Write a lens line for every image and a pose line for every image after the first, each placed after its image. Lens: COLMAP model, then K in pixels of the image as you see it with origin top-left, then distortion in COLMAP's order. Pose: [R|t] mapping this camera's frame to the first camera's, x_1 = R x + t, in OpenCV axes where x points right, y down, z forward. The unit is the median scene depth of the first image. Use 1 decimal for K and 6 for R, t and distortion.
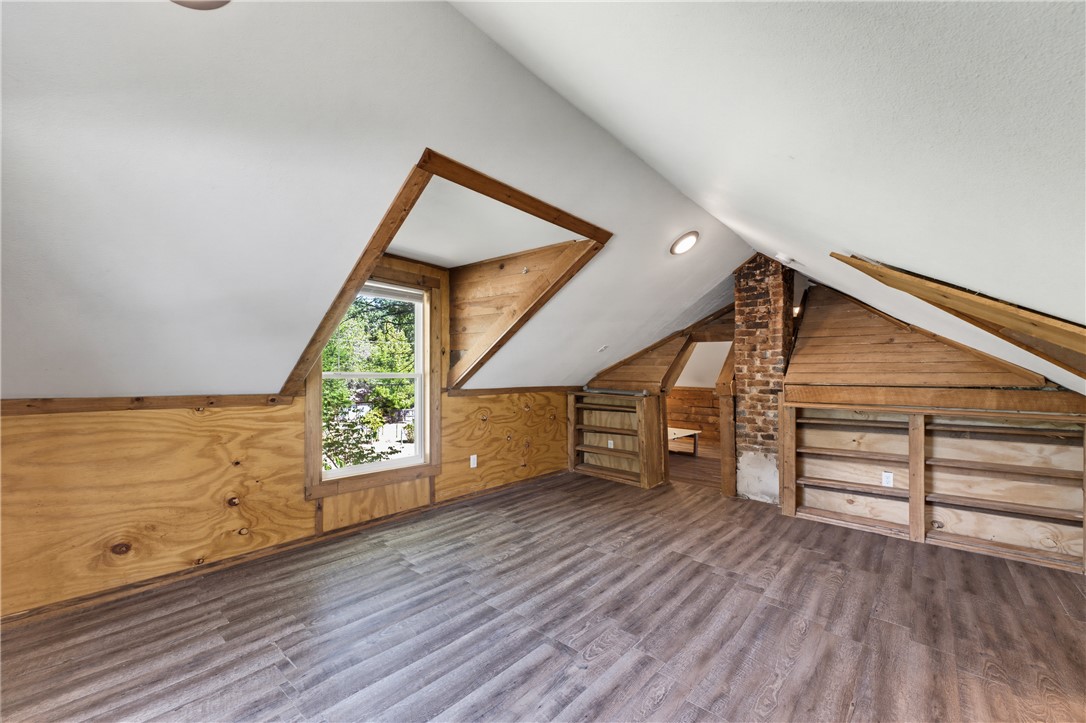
lens RADIAL K [[438.2, 0, 543.8], [0, 438.2, 367.3], [0, 0, 1]] dist [-0.000634, 0.000975]
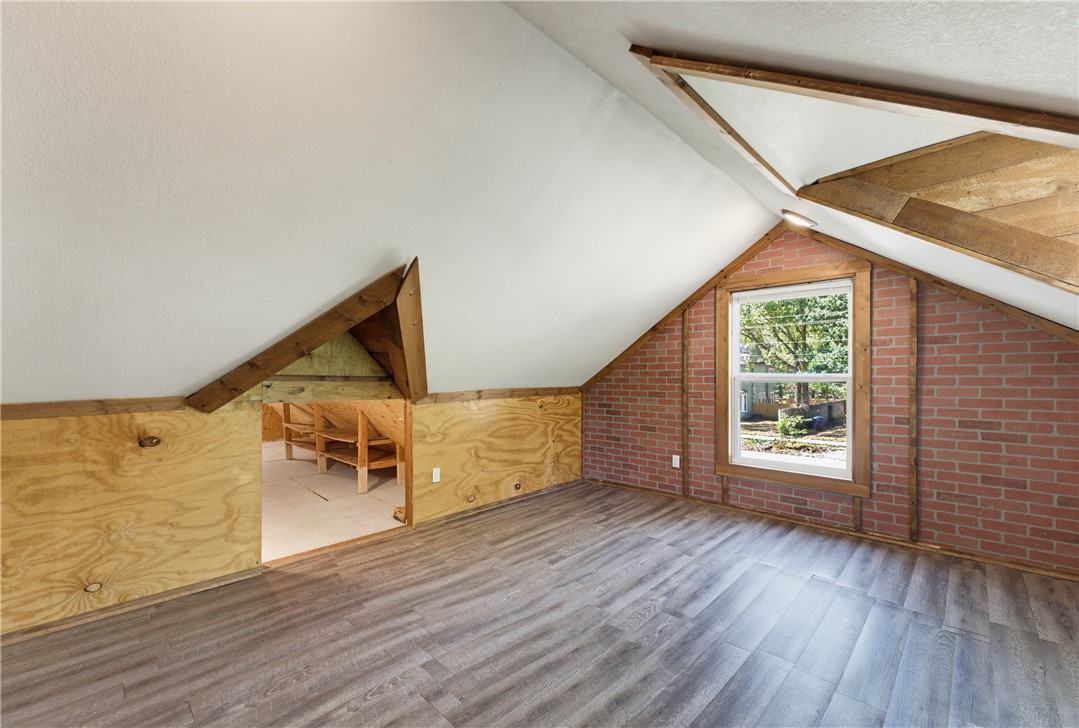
lens RADIAL K [[435.4, 0, 538.5], [0, 435.4, 371.4], [0, 0, 1]] dist [-0.000634, 0.000975]
pose [[-0.997919, -0.003311, 0.064395, 0.301507], [-0.005363, 0.999482, -0.031732, 0.040854], [-0.064257, -0.032011, -0.997420, 2.000379]]
